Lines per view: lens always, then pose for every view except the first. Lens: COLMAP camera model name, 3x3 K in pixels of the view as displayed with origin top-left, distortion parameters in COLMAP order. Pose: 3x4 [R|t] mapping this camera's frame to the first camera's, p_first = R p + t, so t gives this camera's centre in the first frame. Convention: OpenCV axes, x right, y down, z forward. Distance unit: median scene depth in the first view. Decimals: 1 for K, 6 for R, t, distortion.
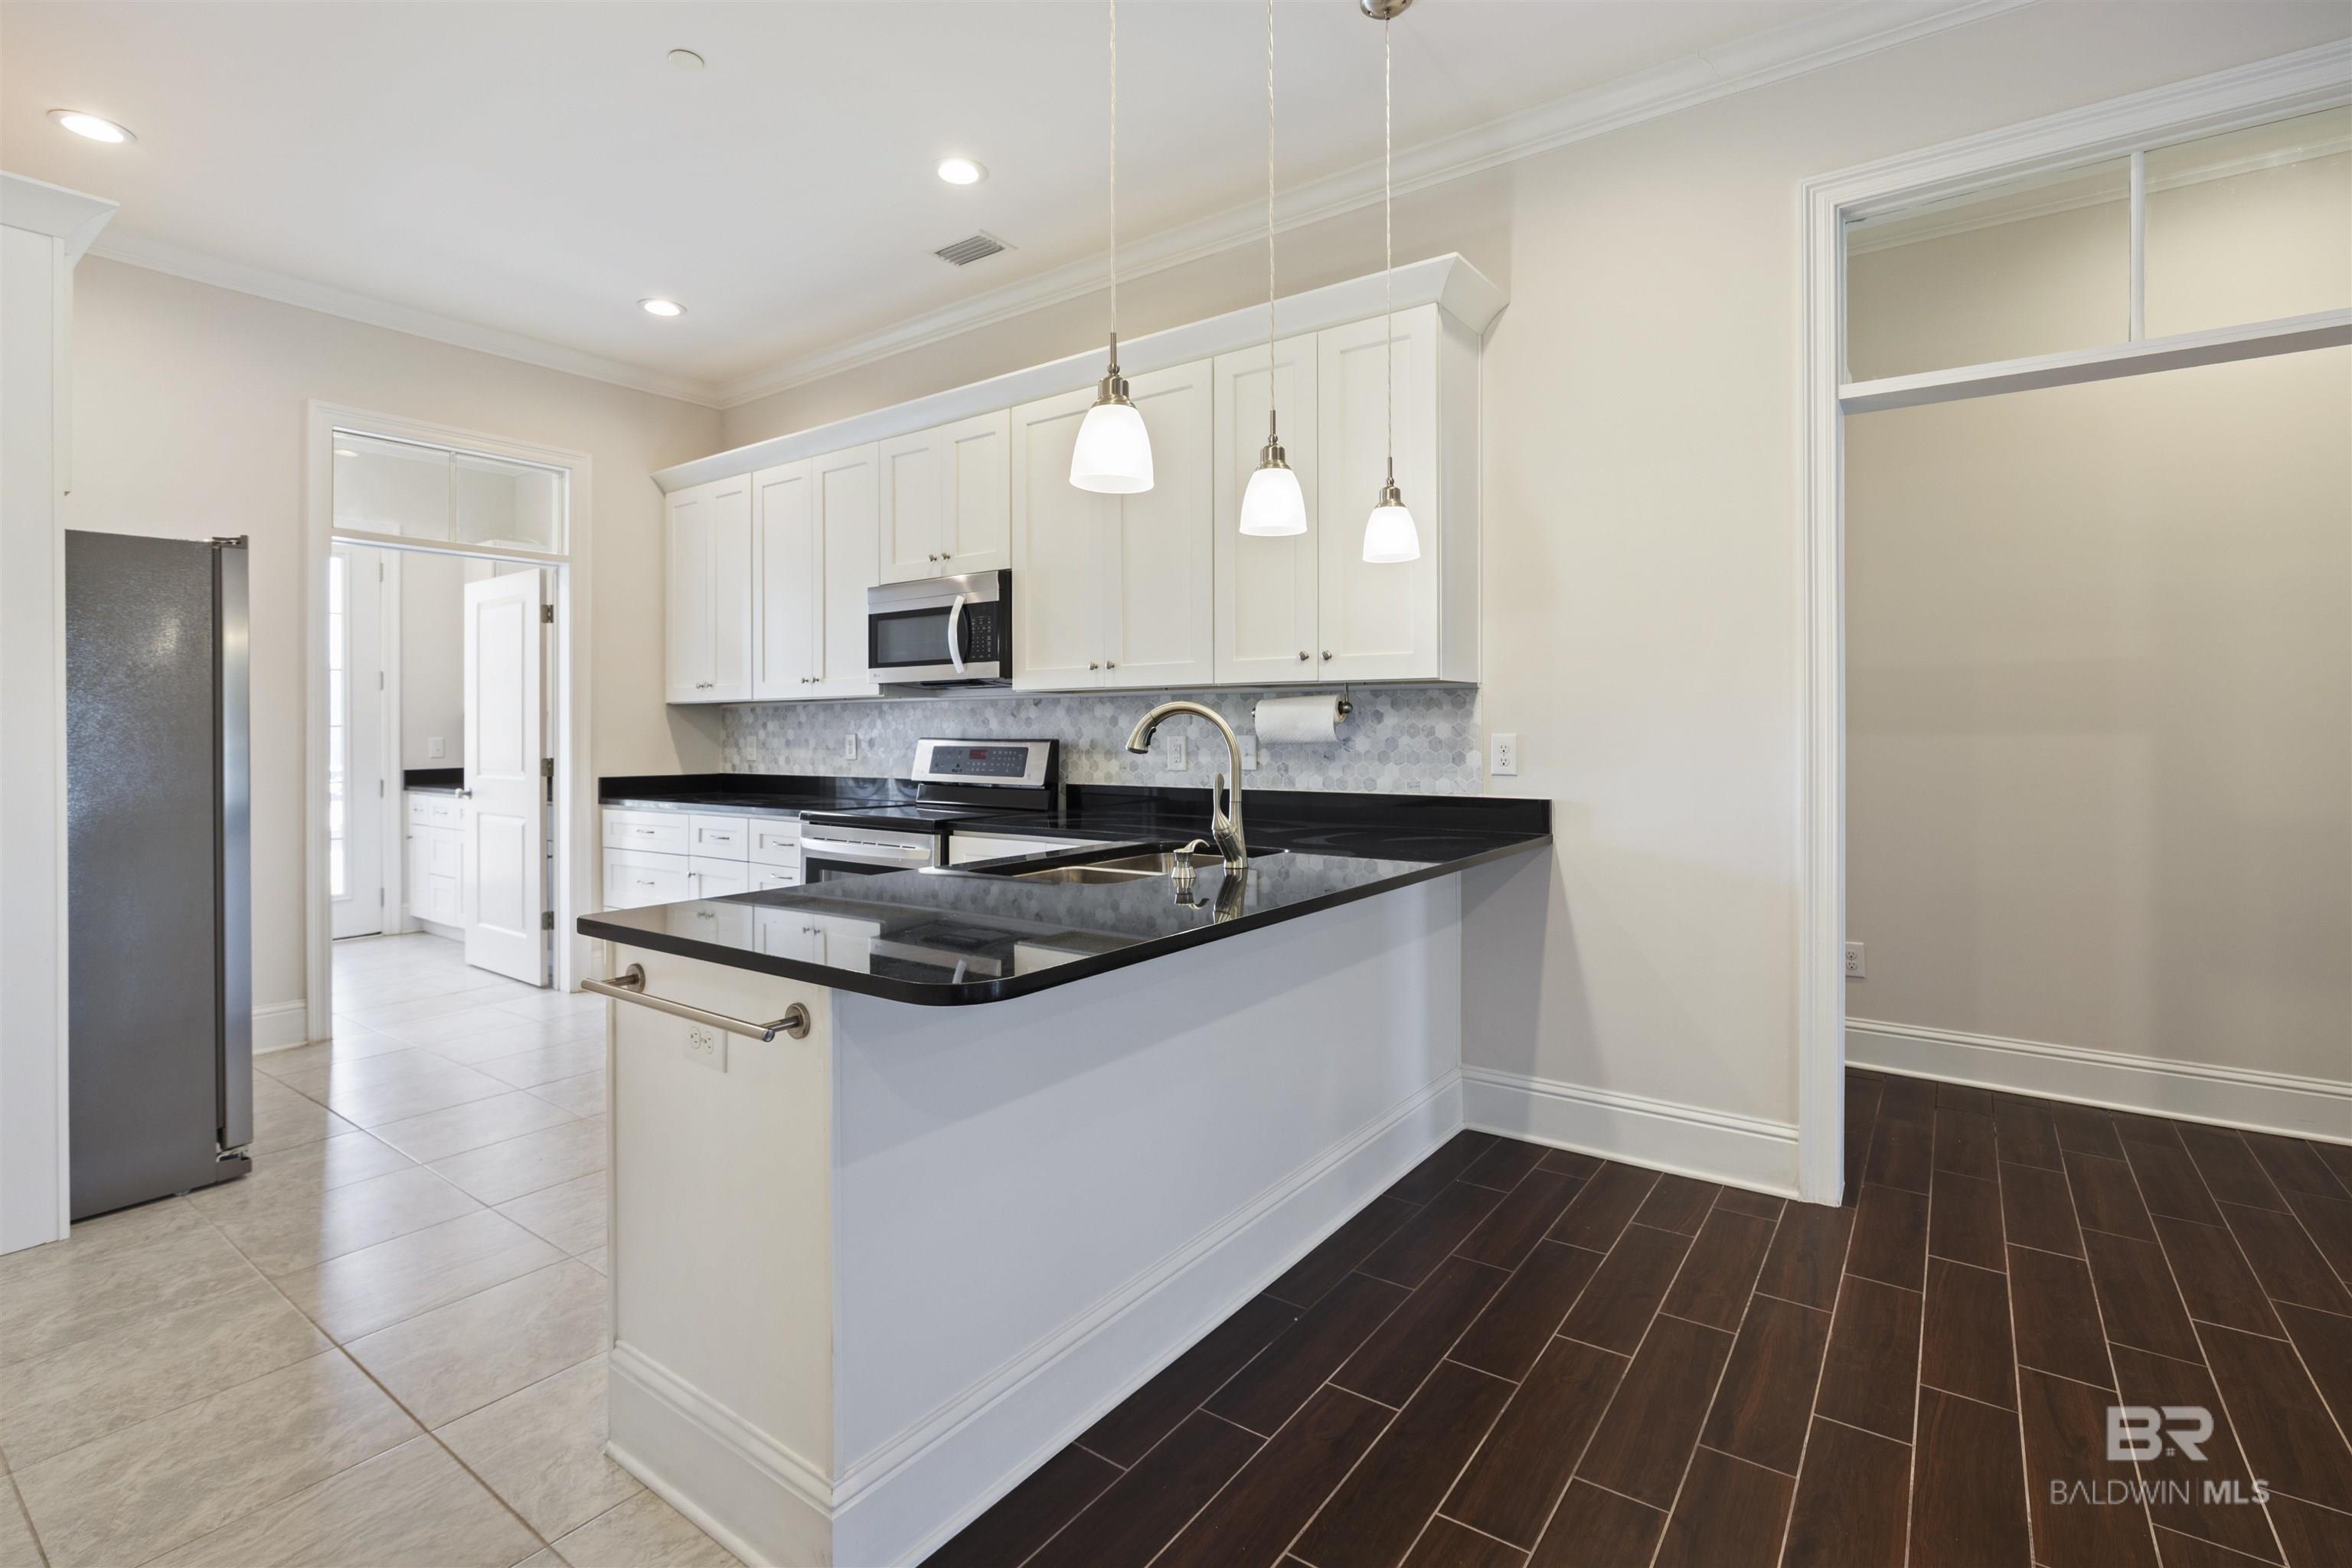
lens RADIAL K [[1074.5, 0, 1173.8], [0, 1074.5, 733.0], [0, 0, 1]] dist [-0.005445, 0.000902]
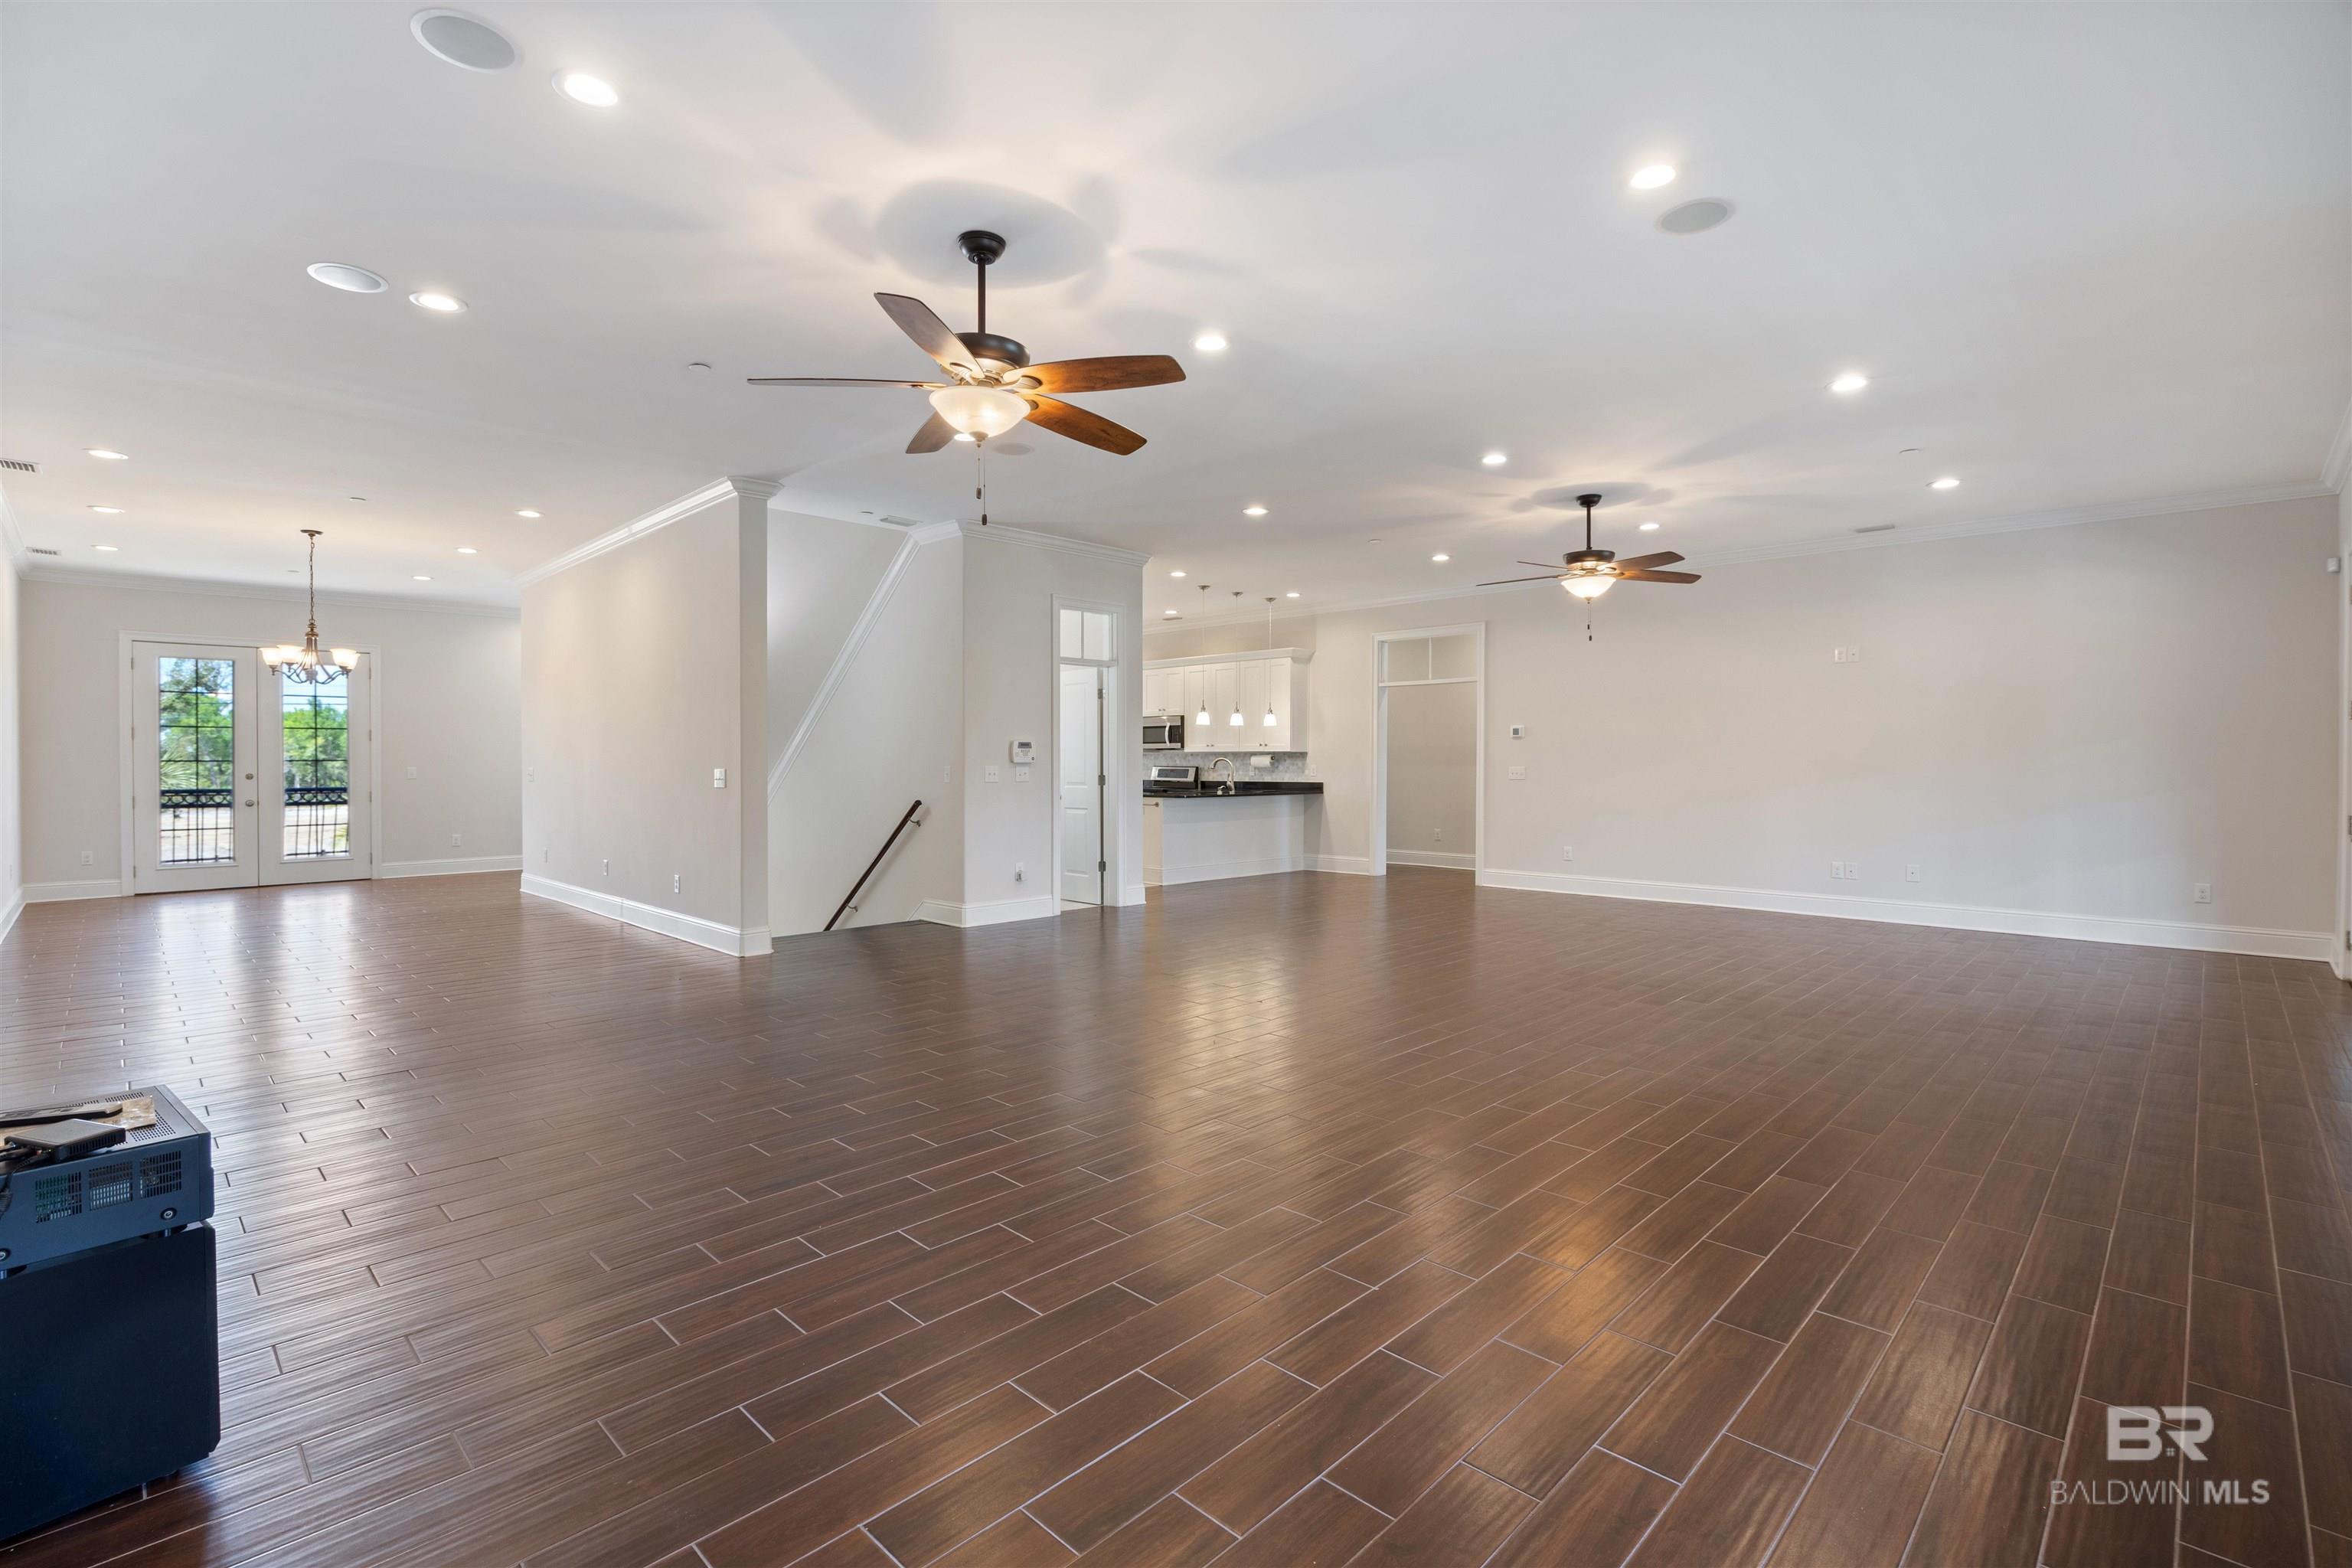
lens RADIAL K [[1074.5, 0, 1163.3], [0, 1074.5, 782.7], [0, 0, 1]] dist [-0.005445, 0.000902]
pose [[0.987964, 0.006698, -0.154537, 0.261199], [-0.004105, 0.999846, 0.017090, -0.000590], [0.154628, -0.016249, 0.987839, -2.000175]]
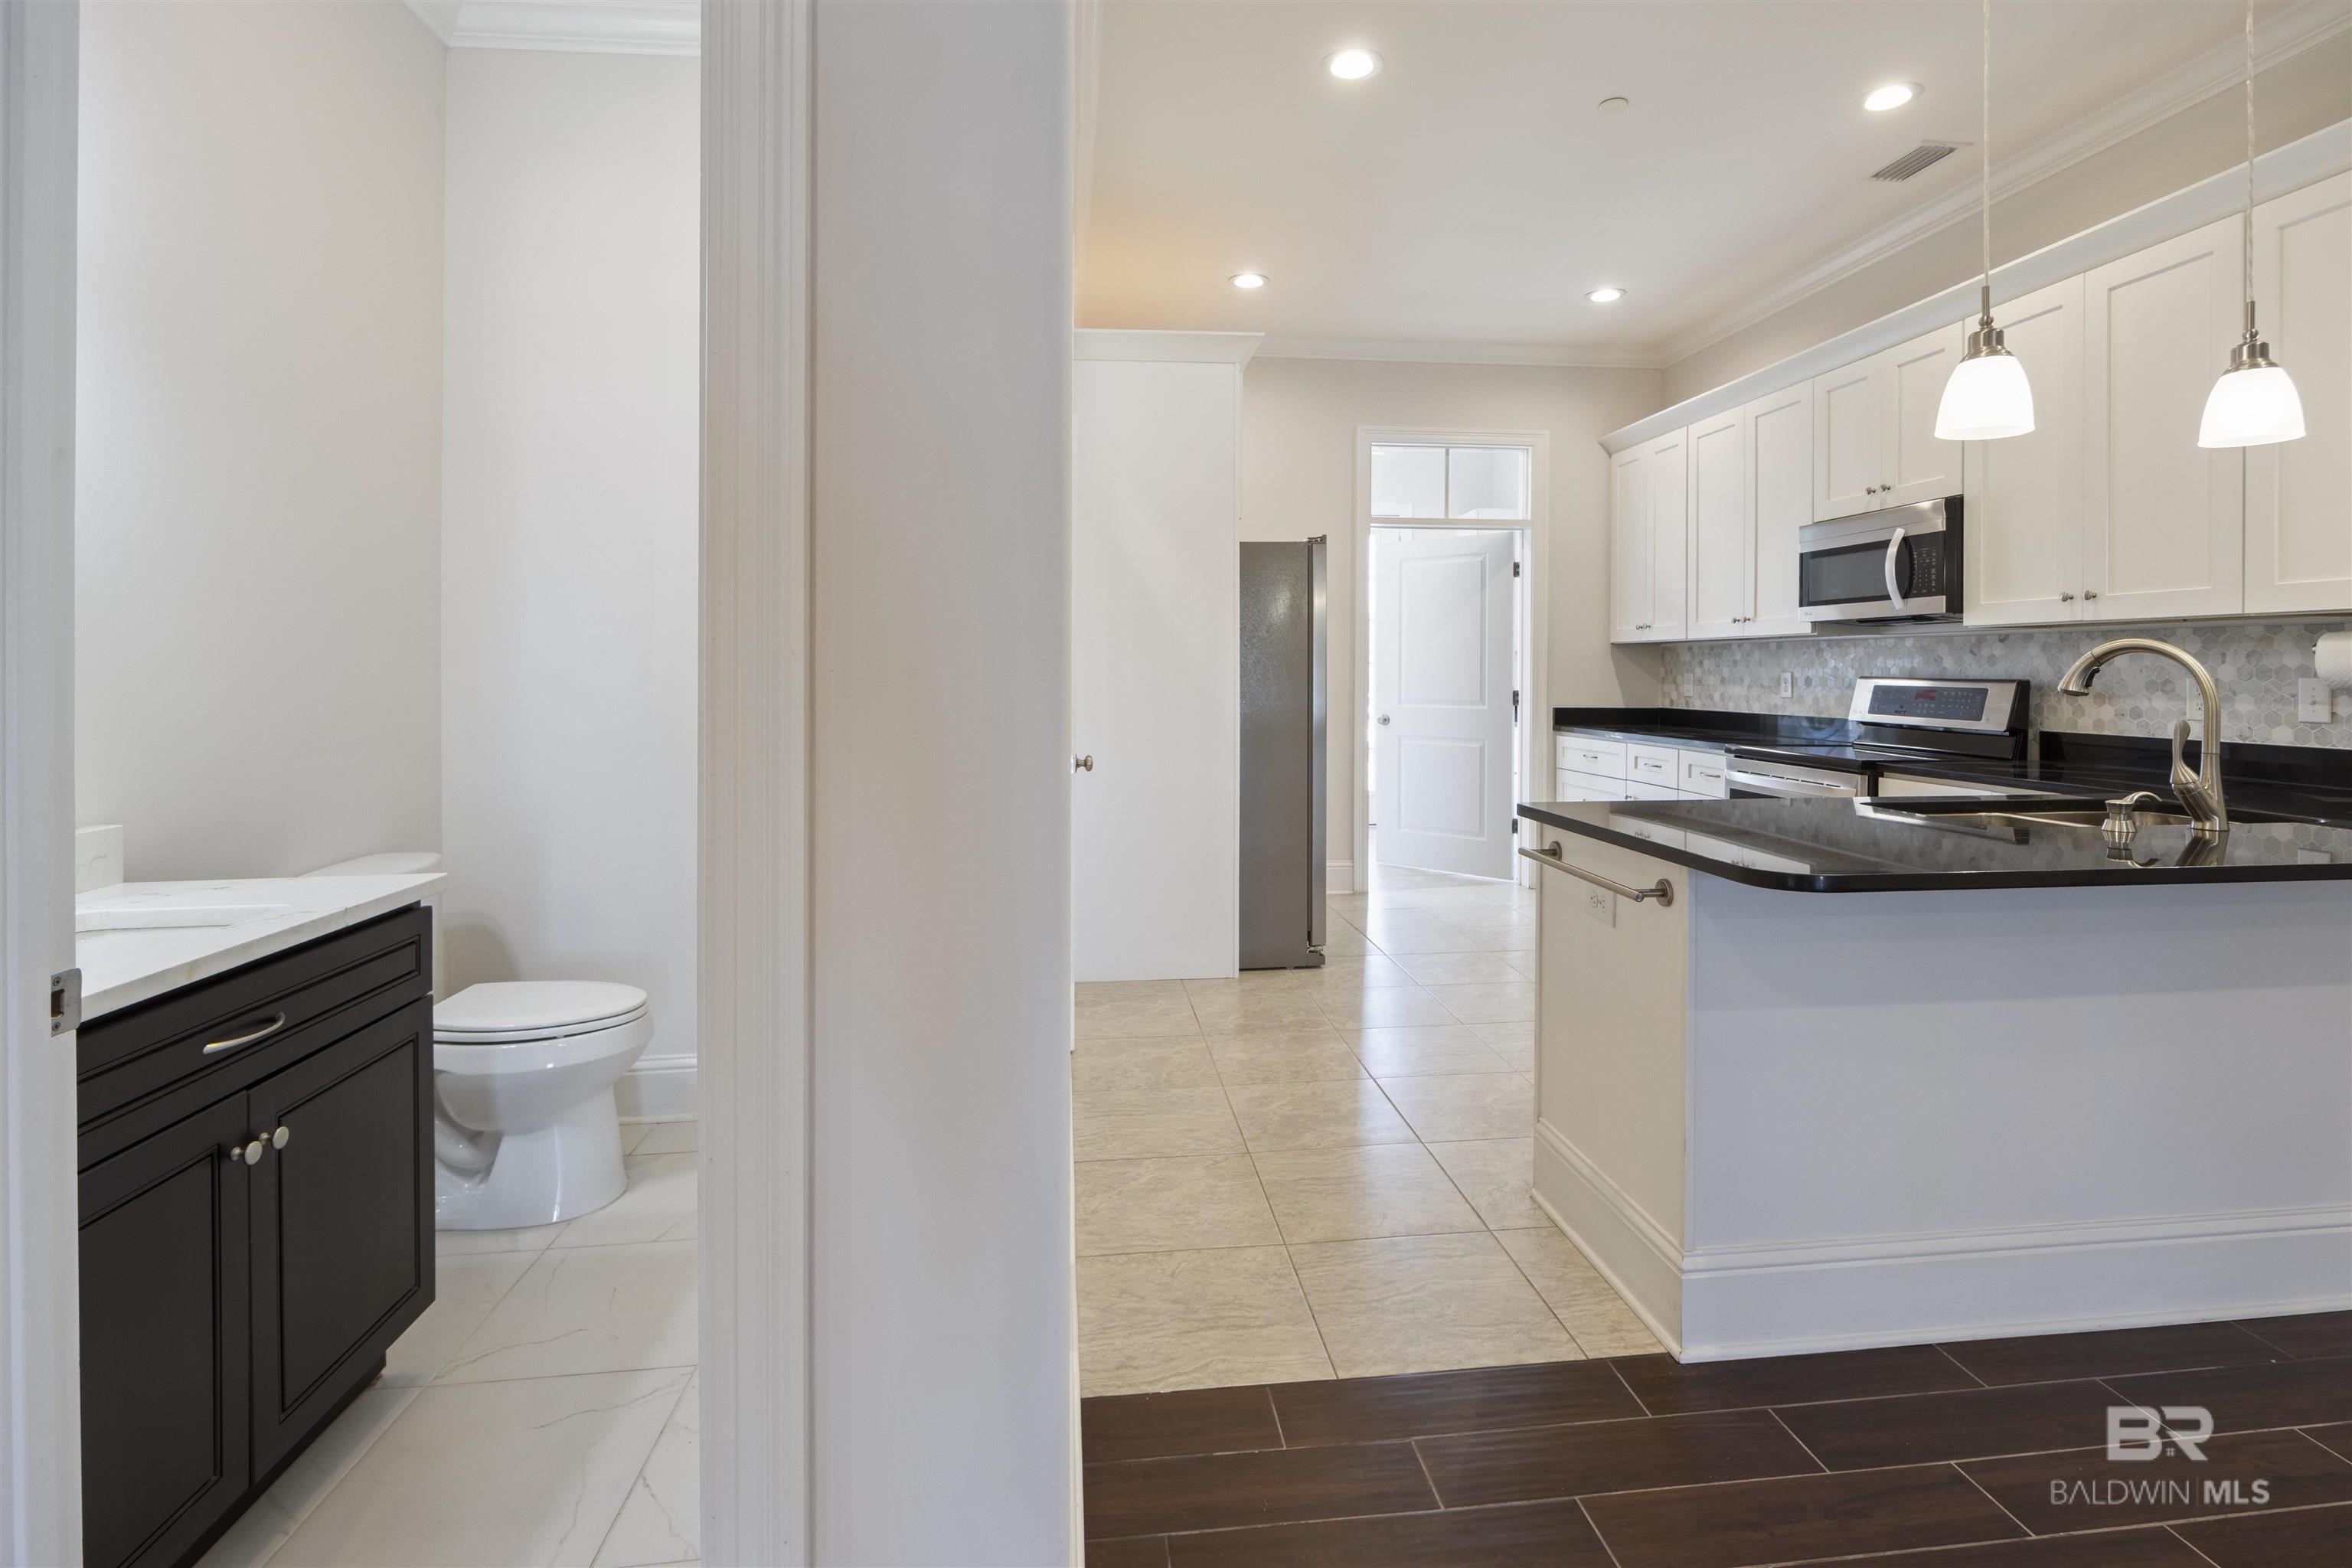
lens RADIAL K [[1074.5, 0, 1175.4], [0, 1074.5, 679.0], [0, 0, 1]] dist [-0.005445, 0.000902]
pose [[0.664291, 0.012766, -0.747365, 0.076955], [-0.005568, 0.999911, 0.012130, -0.001729], [0.747453, -0.003896, 0.664303, -0.100138]]
